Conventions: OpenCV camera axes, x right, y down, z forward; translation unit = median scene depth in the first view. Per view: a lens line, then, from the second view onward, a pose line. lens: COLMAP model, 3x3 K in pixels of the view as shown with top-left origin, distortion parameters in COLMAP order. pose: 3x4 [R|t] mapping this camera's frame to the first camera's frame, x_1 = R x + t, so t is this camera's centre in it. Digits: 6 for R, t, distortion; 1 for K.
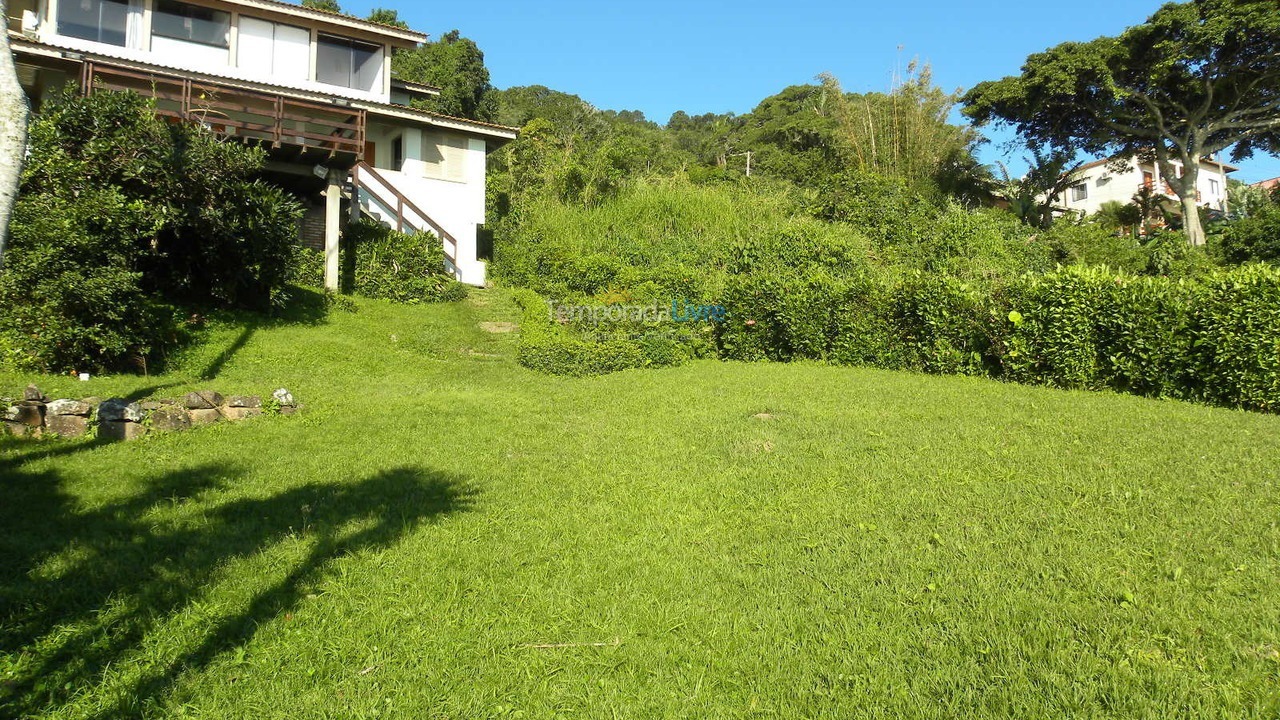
lens RADIAL K [[965.6, 0, 639.3], [0, 965.6, 367.4], [0, 0, 1]] dist [-0.155746, 0.096494]
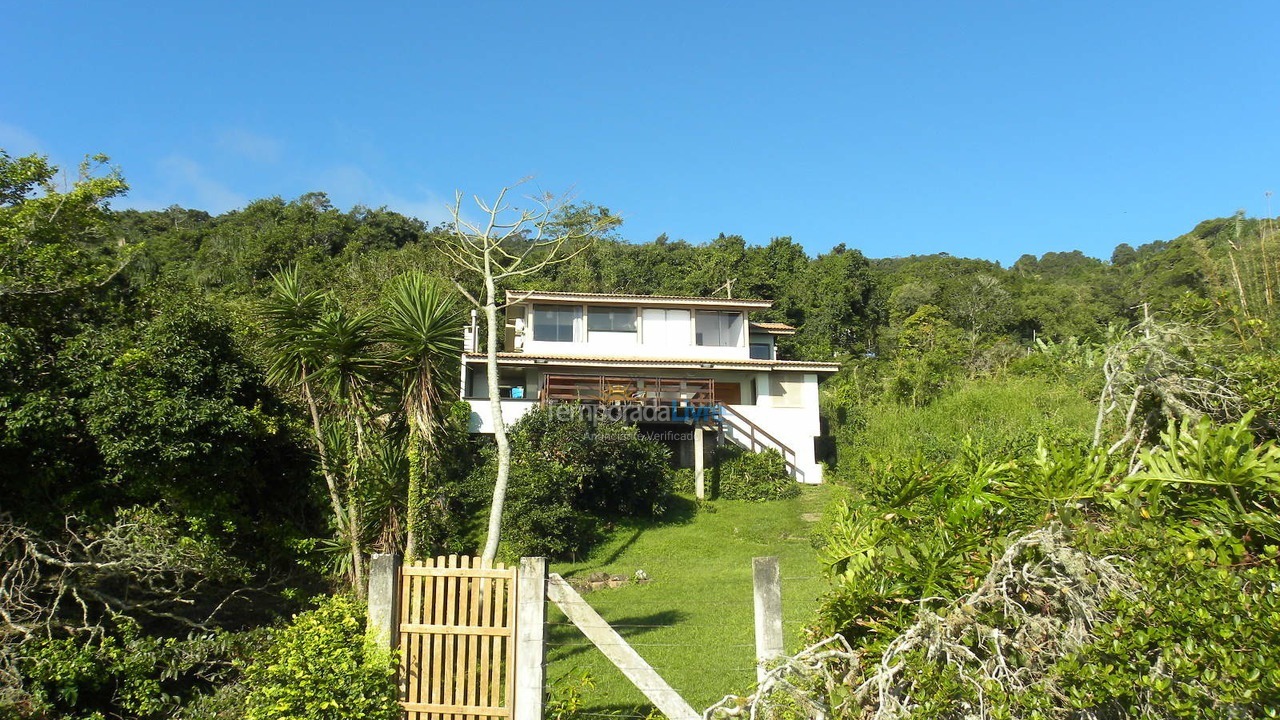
lens RADIAL K [[965.6, 0, 639.3], [0, 965.6, 367.4], [0, 0, 1]] dist [-0.155746, 0.096494]
pose [[0.885135, -0.107817, -0.452671, 0.267673], [0.032773, 0.984816, -0.170481, -0.025159], [0.464179, 0.136063, 0.875229, -0.361333]]
